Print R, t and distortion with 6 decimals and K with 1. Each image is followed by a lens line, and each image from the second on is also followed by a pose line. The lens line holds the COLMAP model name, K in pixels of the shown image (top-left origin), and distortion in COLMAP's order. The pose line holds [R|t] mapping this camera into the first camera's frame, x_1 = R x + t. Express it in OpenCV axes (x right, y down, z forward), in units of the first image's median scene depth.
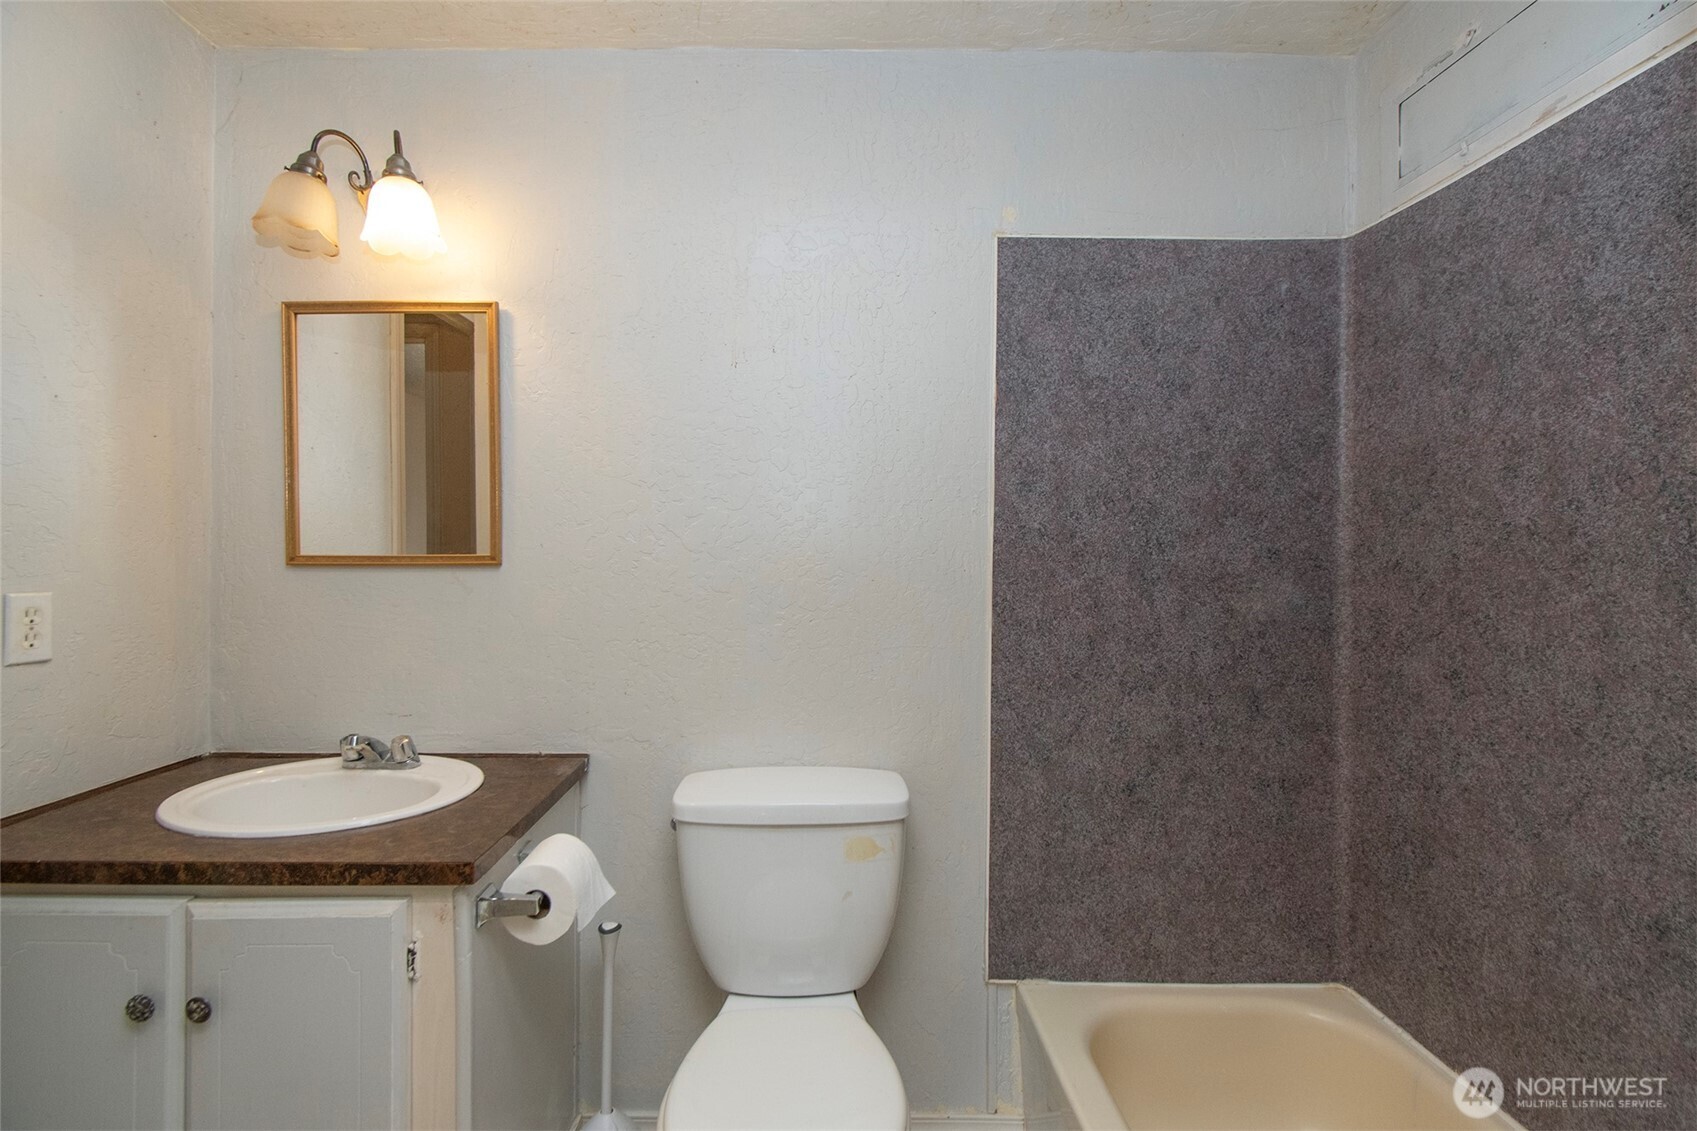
lens RADIAL K [[764.8, 0, 843.8], [0, 764.8, 555.9], [0, 0, 1]] dist [0.005126, -0.000019]
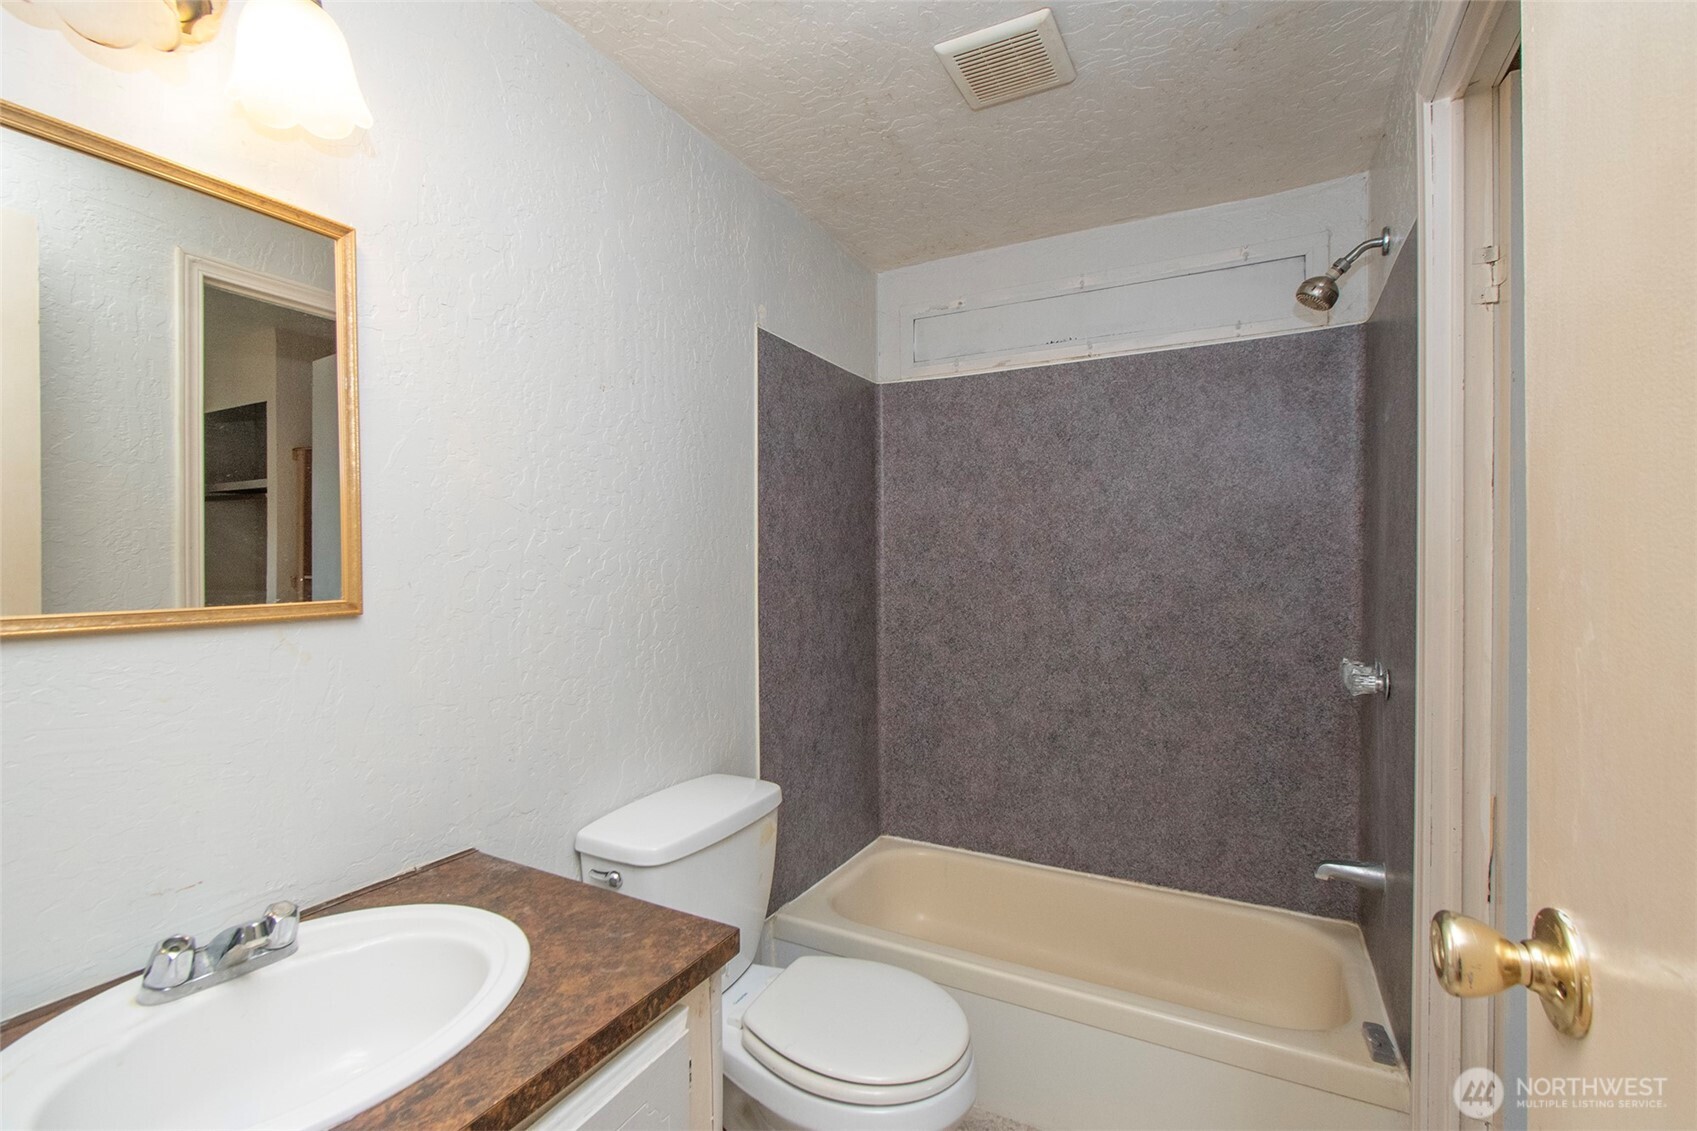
lens RADIAL K [[764.8, 0, 809.0], [0, 764.8, 568.0], [0, 0, 1]] dist [0.005126, -0.000019]
pose [[0.501035, -0.010799, 0.865360, -0.848995], [0.003023, 0.999938, 0.010729, -0.037612], [-0.865422, -0.002759, 0.501036, 0.307234]]
